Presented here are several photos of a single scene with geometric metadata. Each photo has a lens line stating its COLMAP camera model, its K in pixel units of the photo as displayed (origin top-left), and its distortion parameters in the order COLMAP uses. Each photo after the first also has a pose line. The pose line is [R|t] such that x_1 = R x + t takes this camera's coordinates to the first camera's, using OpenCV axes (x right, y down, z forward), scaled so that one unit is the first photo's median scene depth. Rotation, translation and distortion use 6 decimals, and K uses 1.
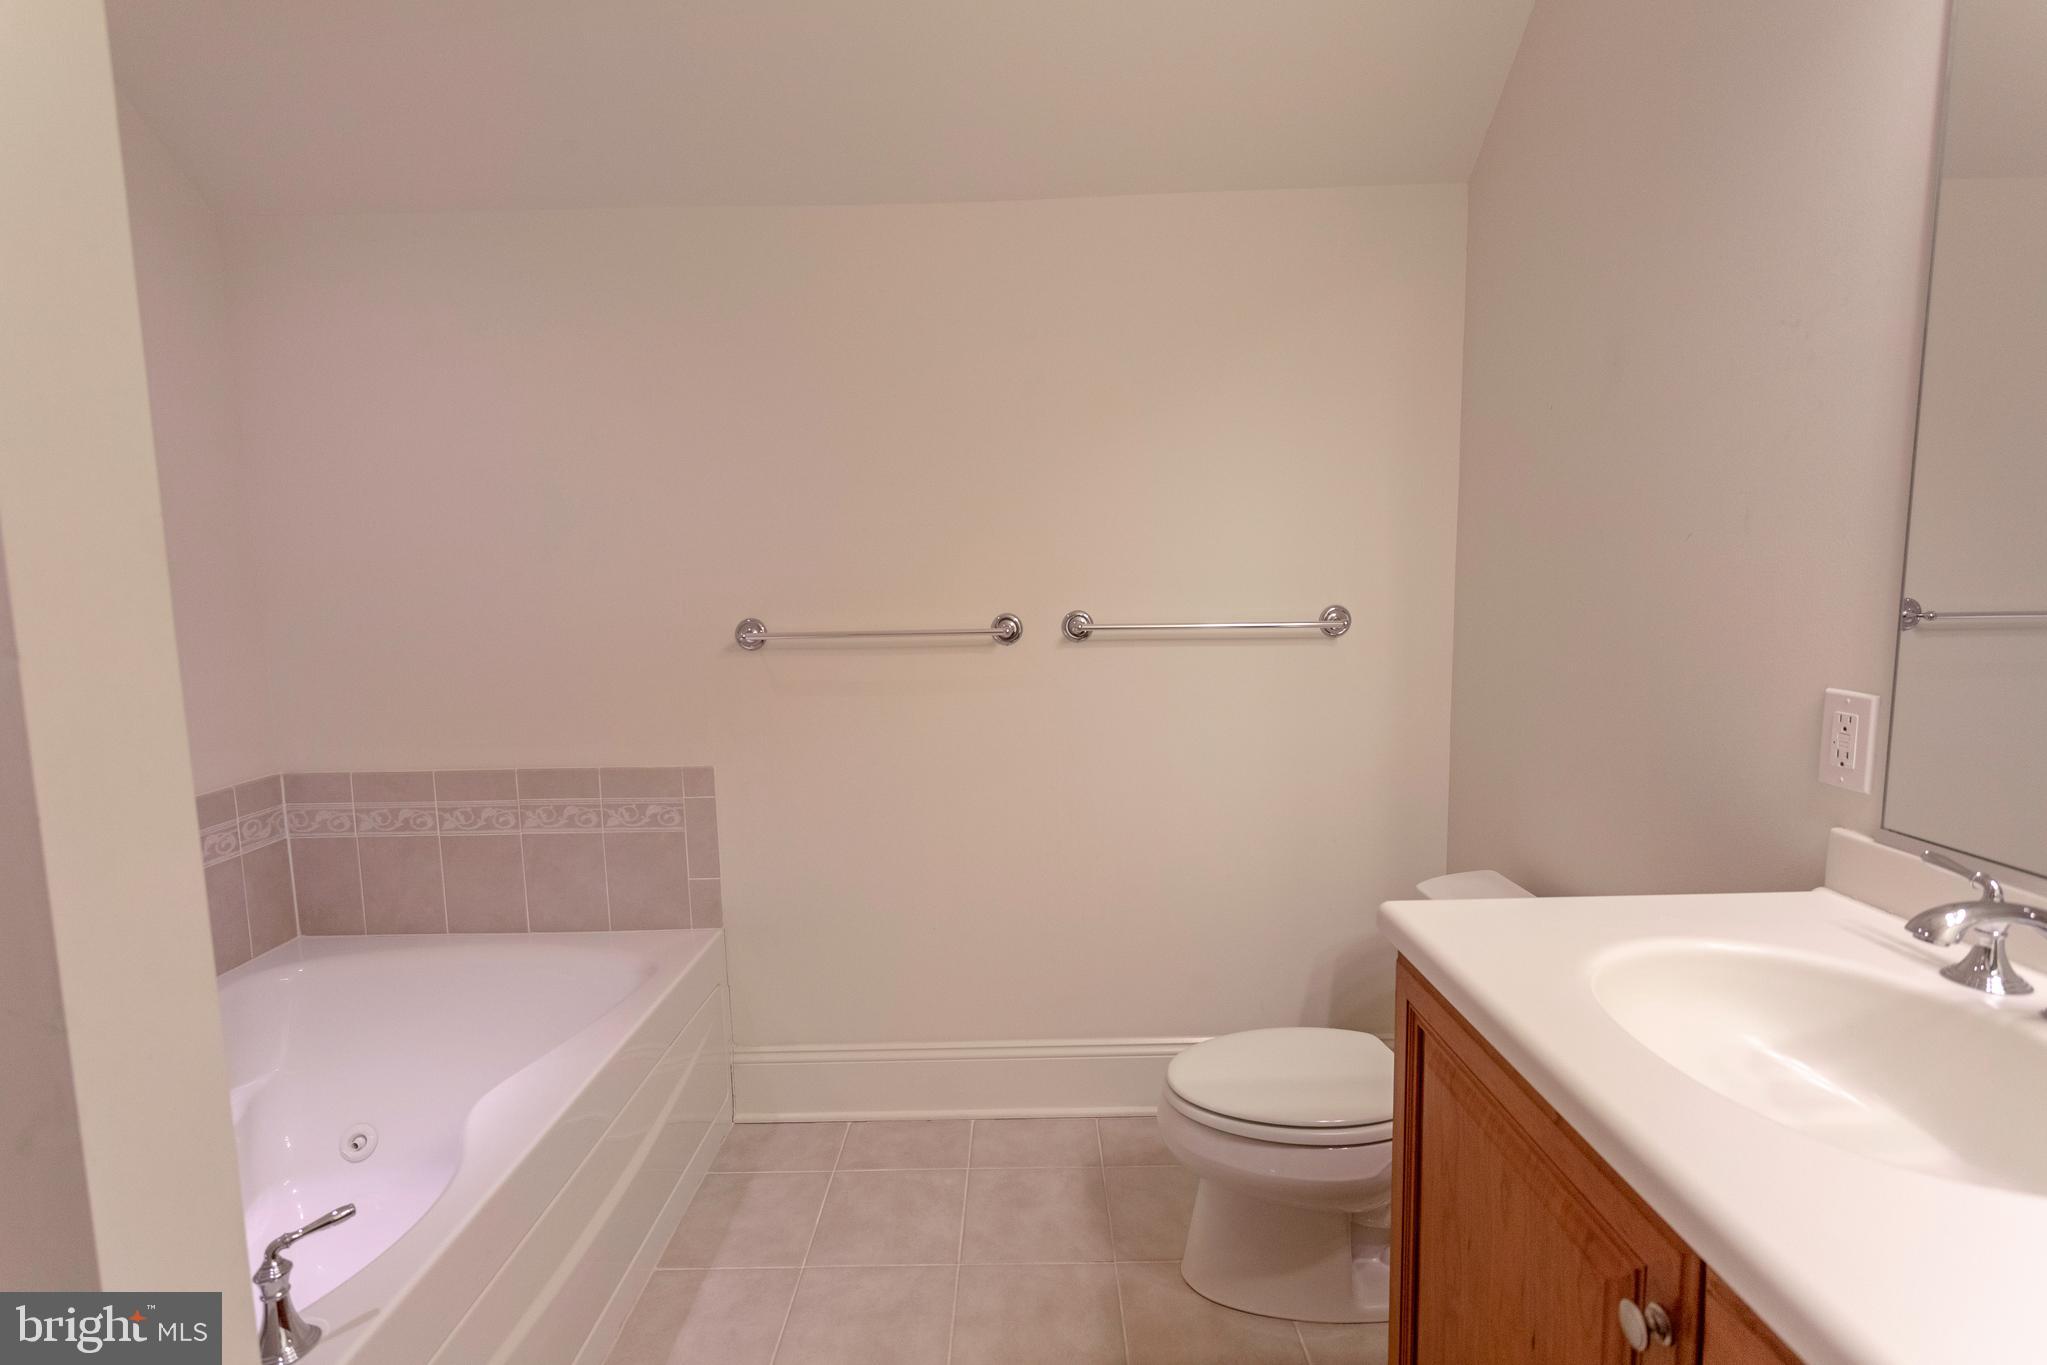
lens RADIAL K [[966.7, 0, 1013.6], [0, 966.7, 675.4], [0, 0, 1]] dist [0.002313, 0.001238]
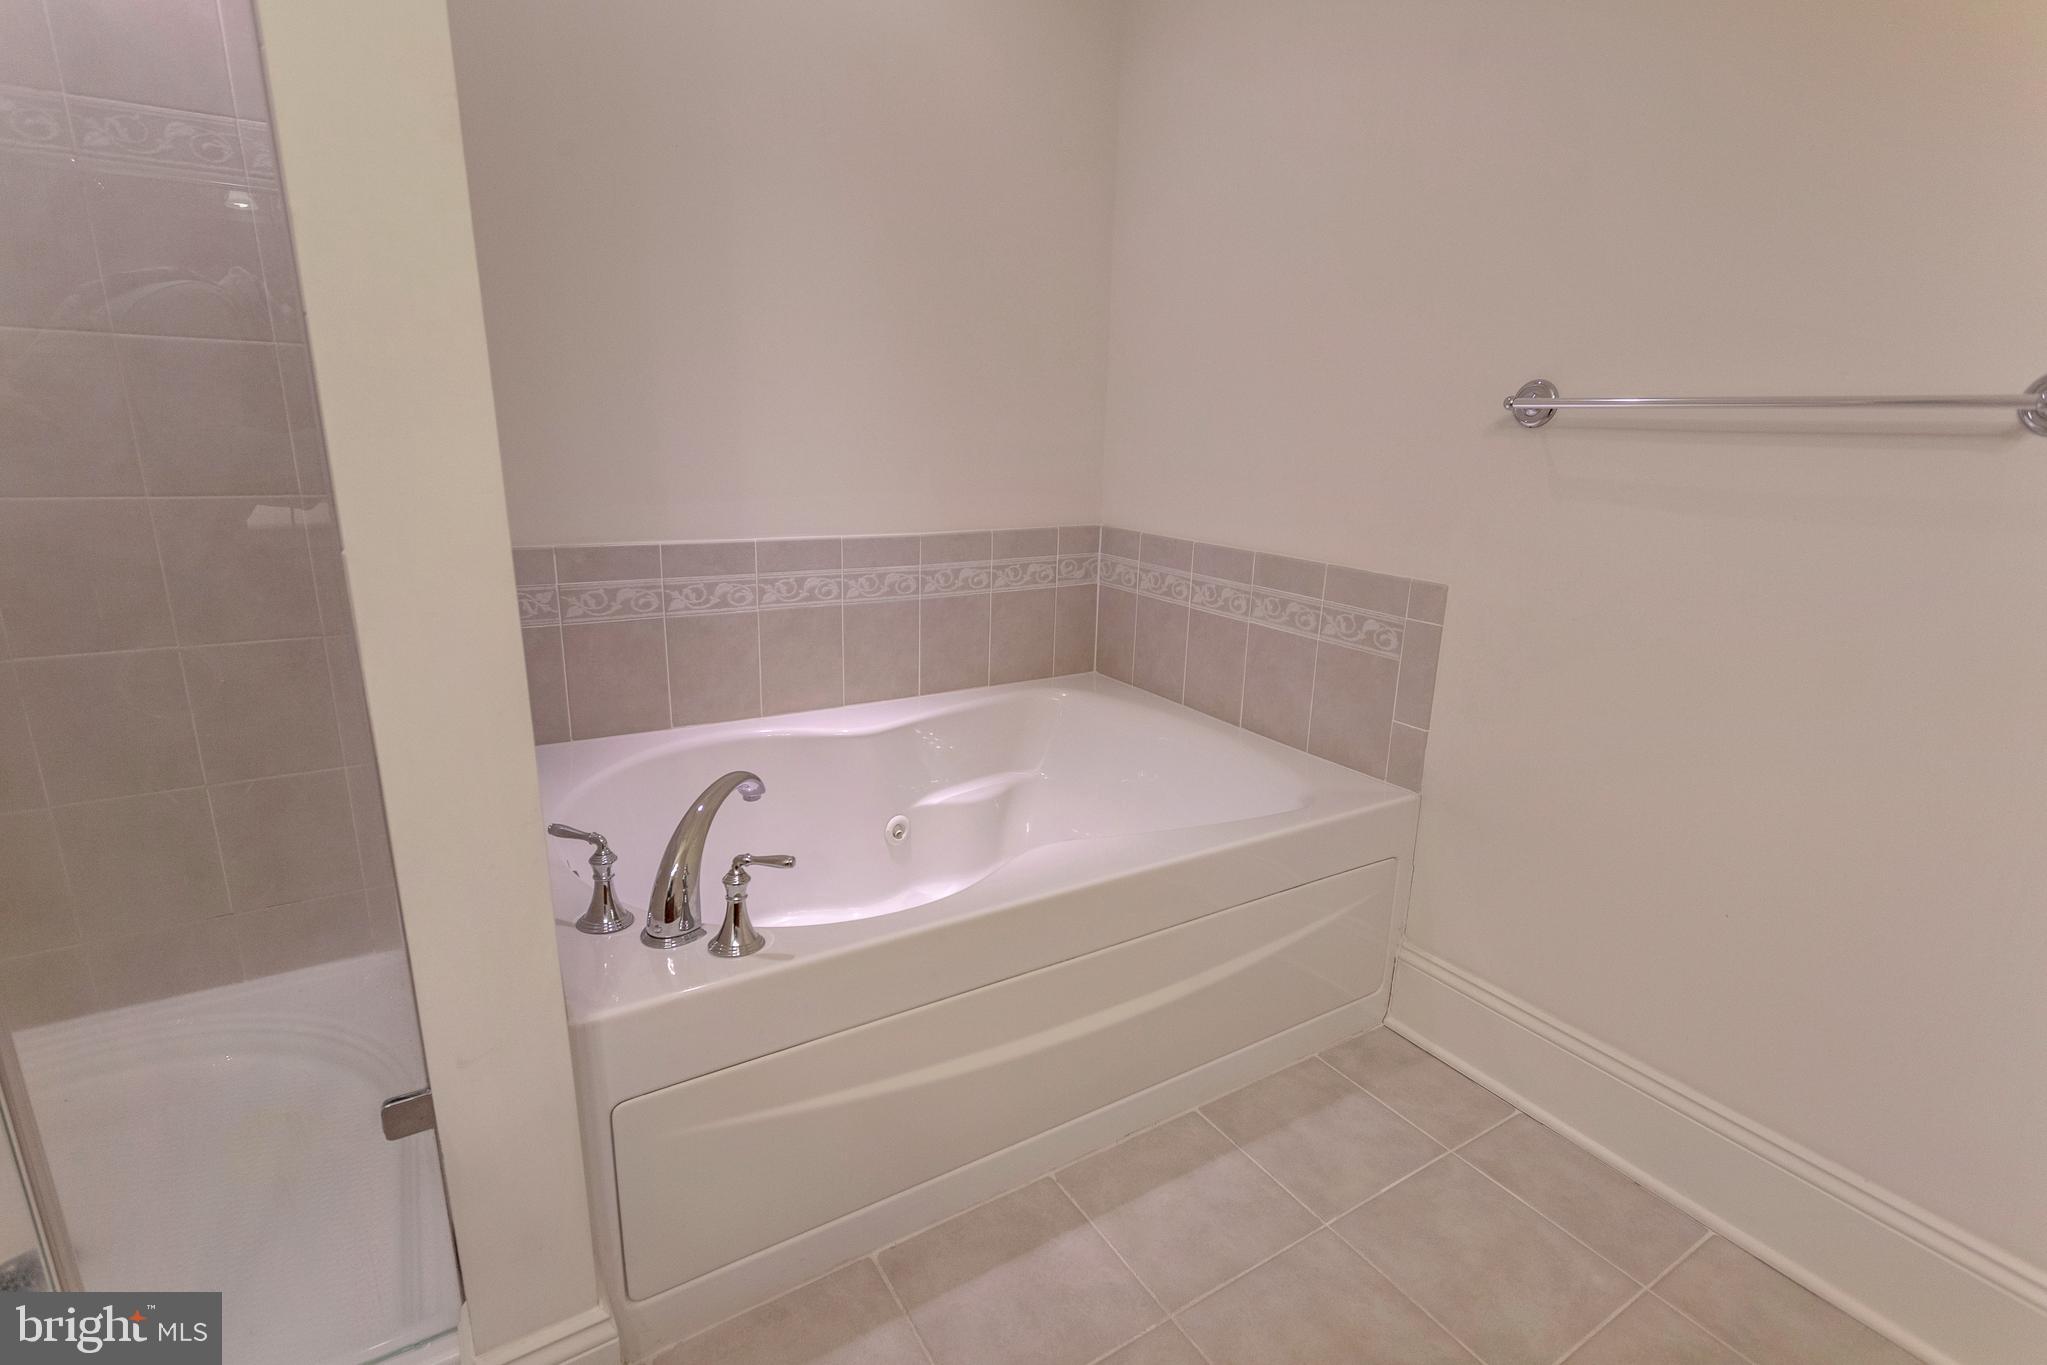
lens RADIAL K [[966.7, 0, 1013.6], [0, 966.7, 675.4], [0, 0, 1]] dist [0.002313, 0.001238]
pose [[0.527412, 0.247826, -0.812661, 0.139037], [-0.121647, 0.968684, 0.216458, 0.040079], [0.840856, -0.015305, 0.541043, 0.308059]]
